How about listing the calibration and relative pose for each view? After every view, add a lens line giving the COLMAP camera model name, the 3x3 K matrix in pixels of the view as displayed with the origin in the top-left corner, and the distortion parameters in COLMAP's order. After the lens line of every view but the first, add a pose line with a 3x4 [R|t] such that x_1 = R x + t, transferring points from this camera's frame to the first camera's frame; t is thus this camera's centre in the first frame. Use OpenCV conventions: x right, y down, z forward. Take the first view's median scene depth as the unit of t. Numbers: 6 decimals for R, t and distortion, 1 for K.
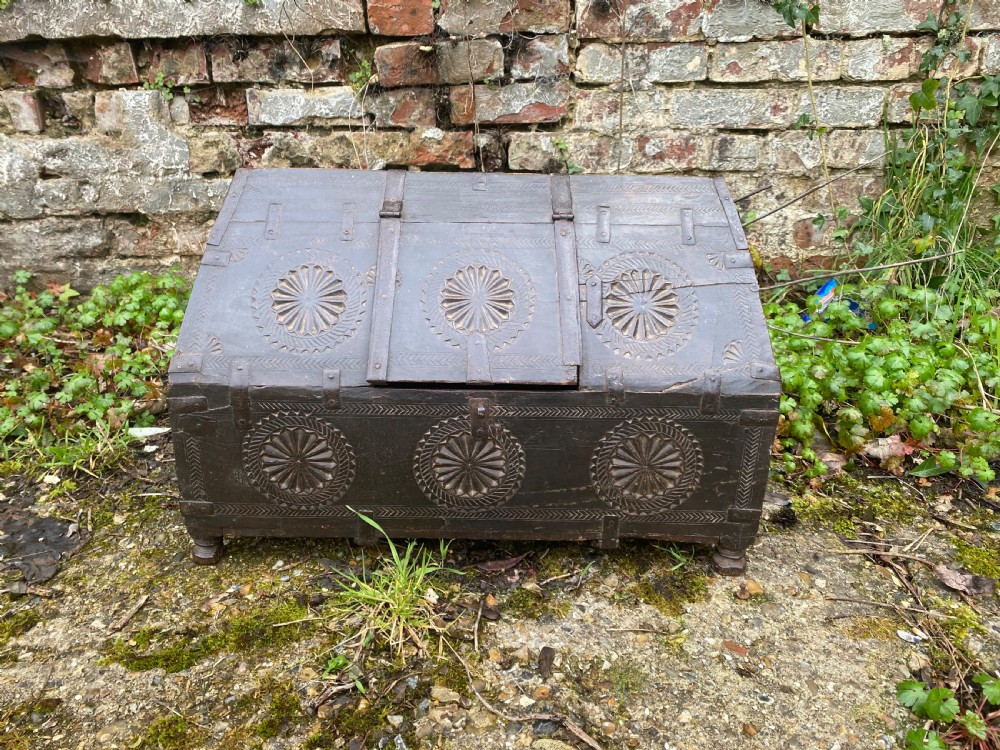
lens RADIAL K [[768.4, 0, 496.6], [0, 768.4, 375.4], [0, 0, 1]] dist [0.008850, -0.003115]
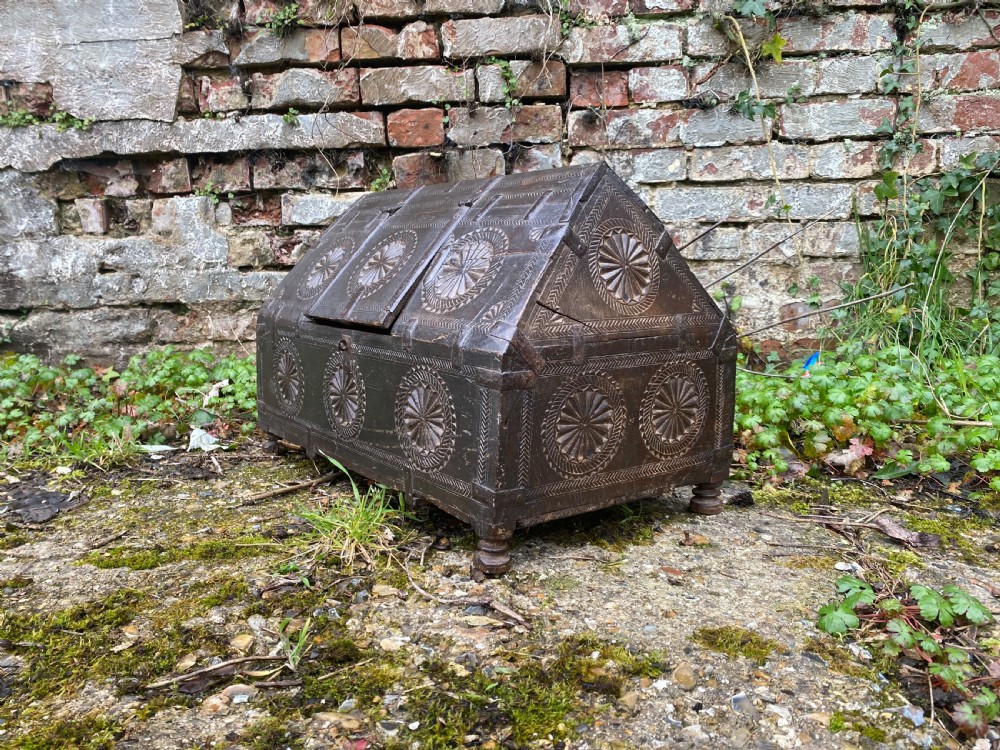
lens RADIAL K [[768.4, 0, 495.3], [0, 768.4, 385.9], [0, 0, 1]] dist [0.008850, -0.003115]
pose [[0.998172, 0.000432, -0.060438, 0.065482], [-0.013951, 0.974617, -0.223442, 0.165853], [0.058807, 0.223876, 0.972842, -0.035494]]
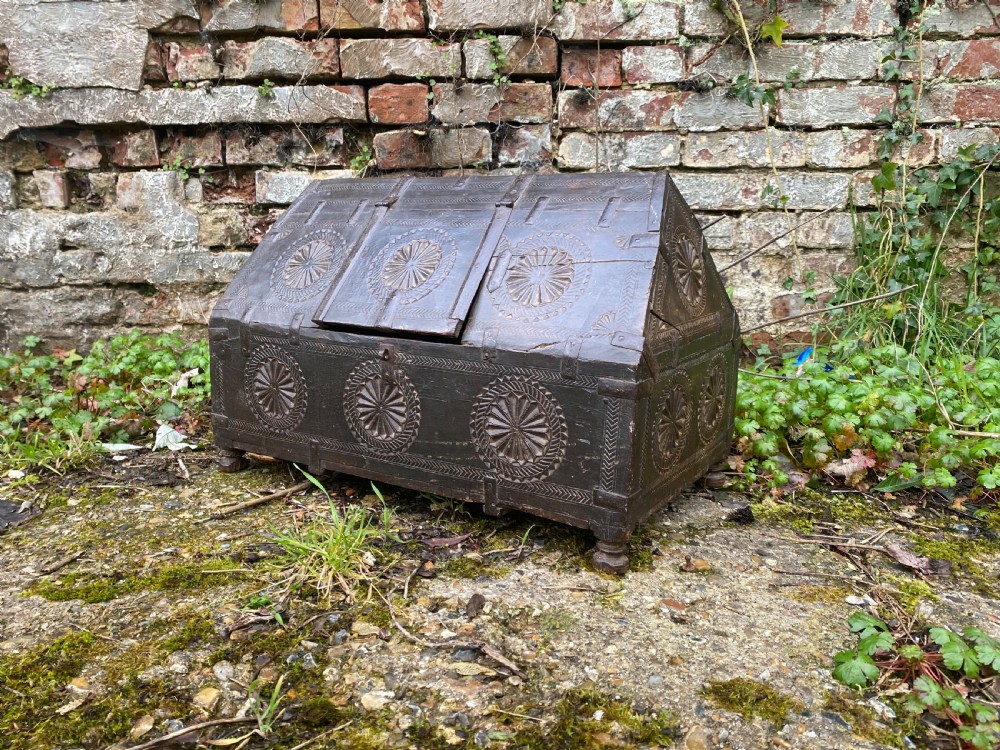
lens RADIAL K [[768.4, 0, 498.7], [0, 768.4, 381.9], [0, 0, 1]] dist [0.008850, -0.003115]
pose [[0.999548, 0.014861, -0.026129, 0.053659], [-0.019624, 0.981065, -0.192684, 0.129721], [0.022771, 0.193109, 0.980913, -0.002585]]
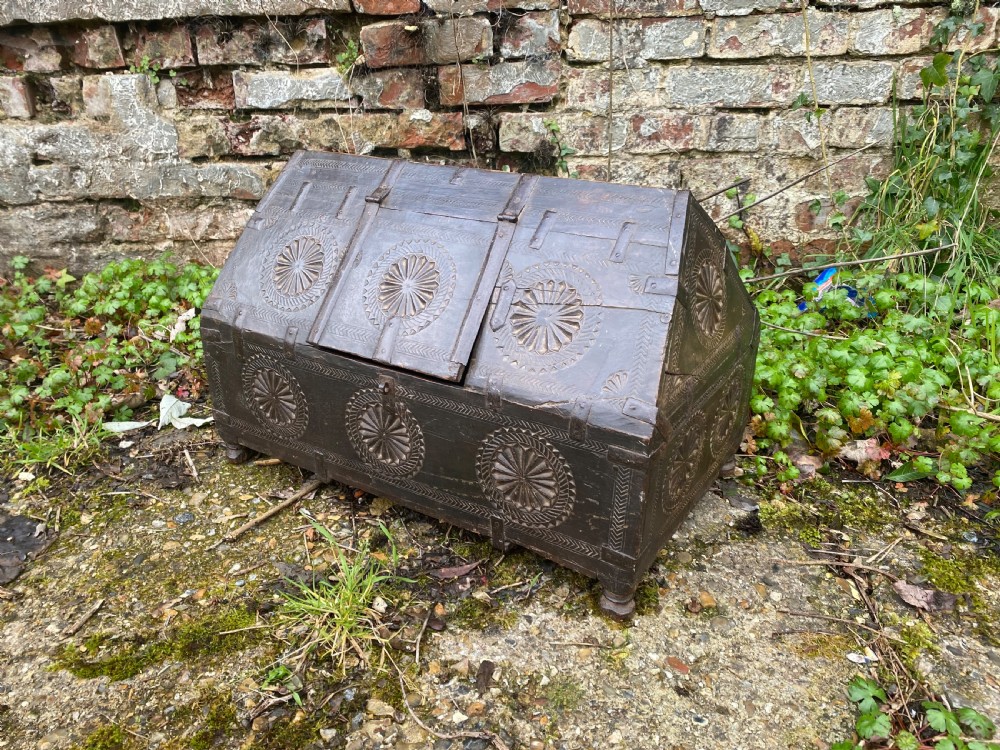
lens RADIAL K [[768.4, 0, 492.9], [0, 768.4, 385.0], [0, 0, 1]] dist [0.008850, -0.003115]
pose [[0.999107, 0.005016, -0.041954, 0.053521], [-0.002640, 0.998400, 0.056481, -0.029417], [0.042170, -0.056319, 0.997522, 0.009602]]
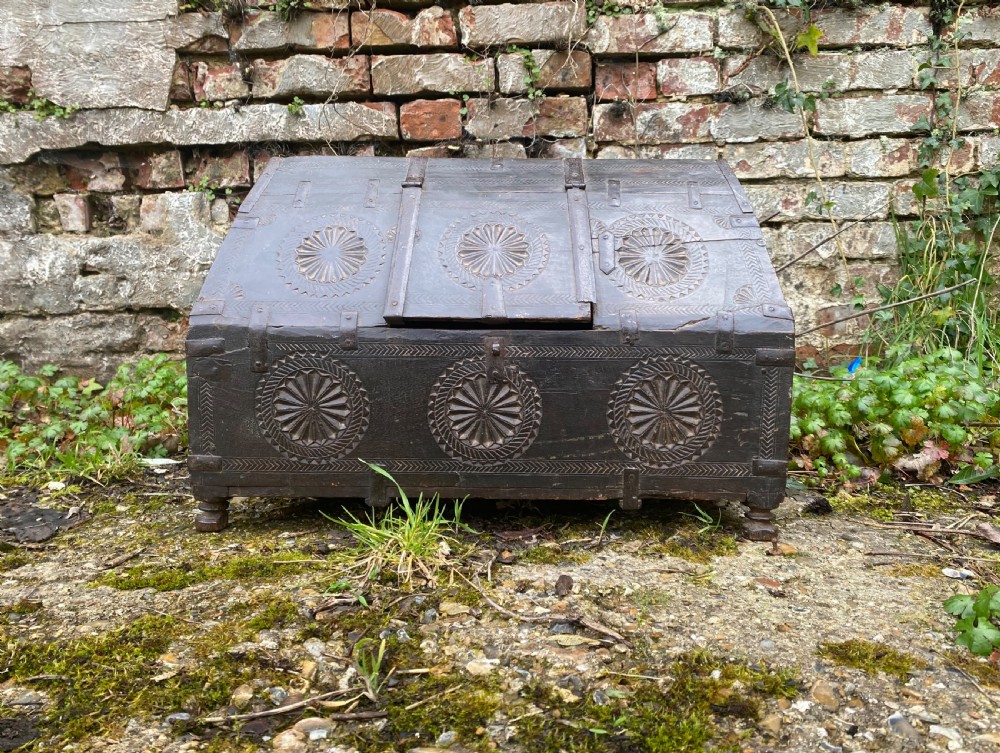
lens RADIAL K [[801.4, 0, 519.9], [0, 801.4, 387.9], [0, 0, 1]] dist [0.011579, -0.006475]
pose [[0.999912, -0.006579, -0.011508, 0.011141], [0.003515, 0.968661, -0.248362, 0.175752], [0.012781, 0.248300, 0.968599, -0.000817]]
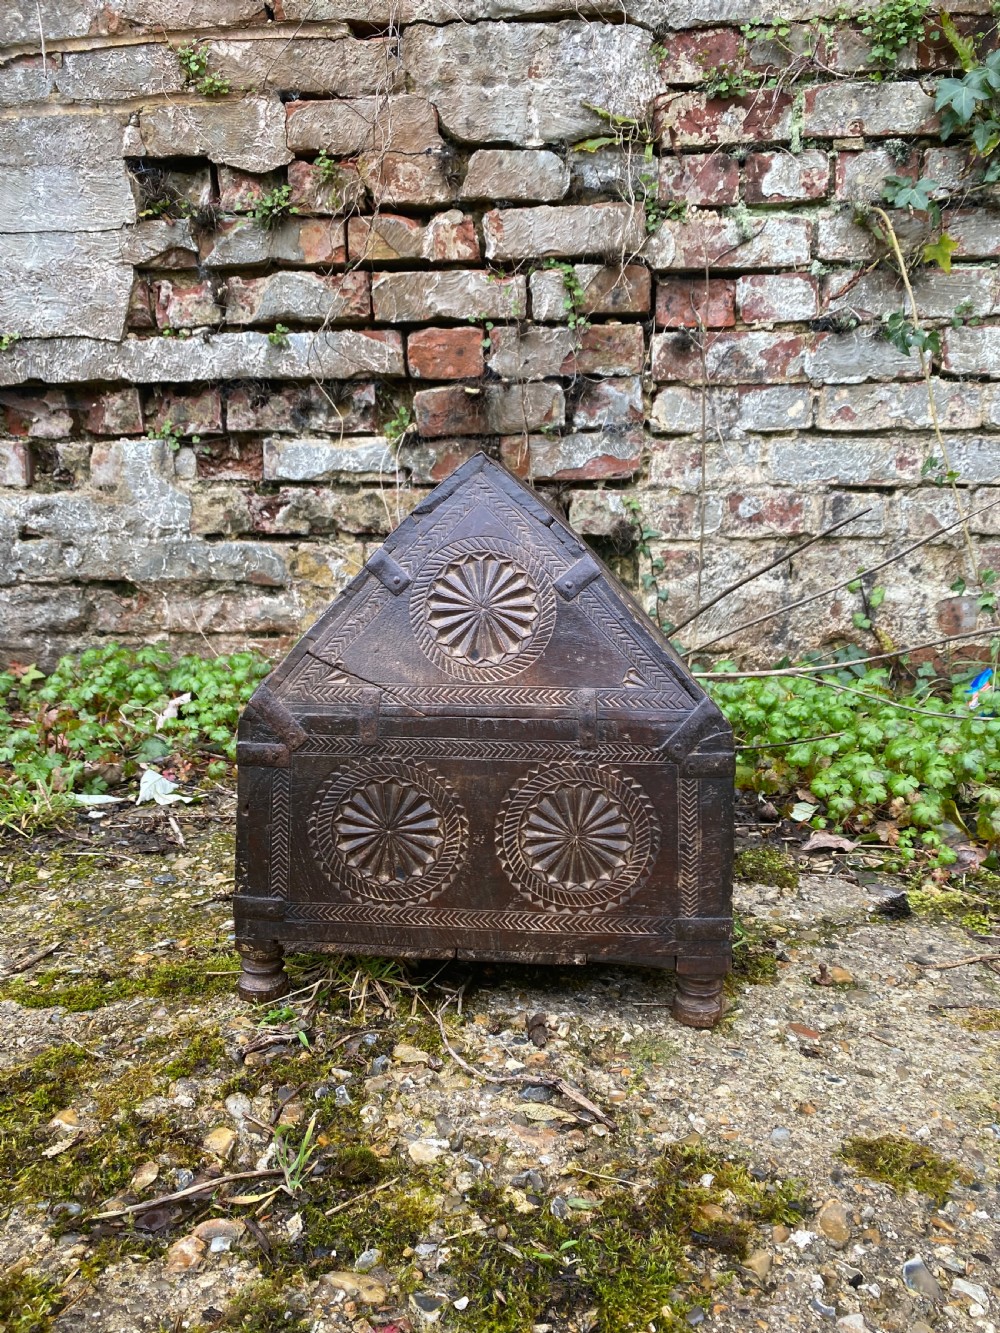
lens RADIAL K [[1024.2, 0, 509.0], [0, 1024.2, 662.3], [0, 0, 1]] dist [0.008850, -0.003115]
pose [[0.996299, 0.019164, -0.083790, 0.048554], [-0.036890, 0.975817, -0.215454, 0.110383], [0.077635, 0.217747, 0.972913, -0.034237]]
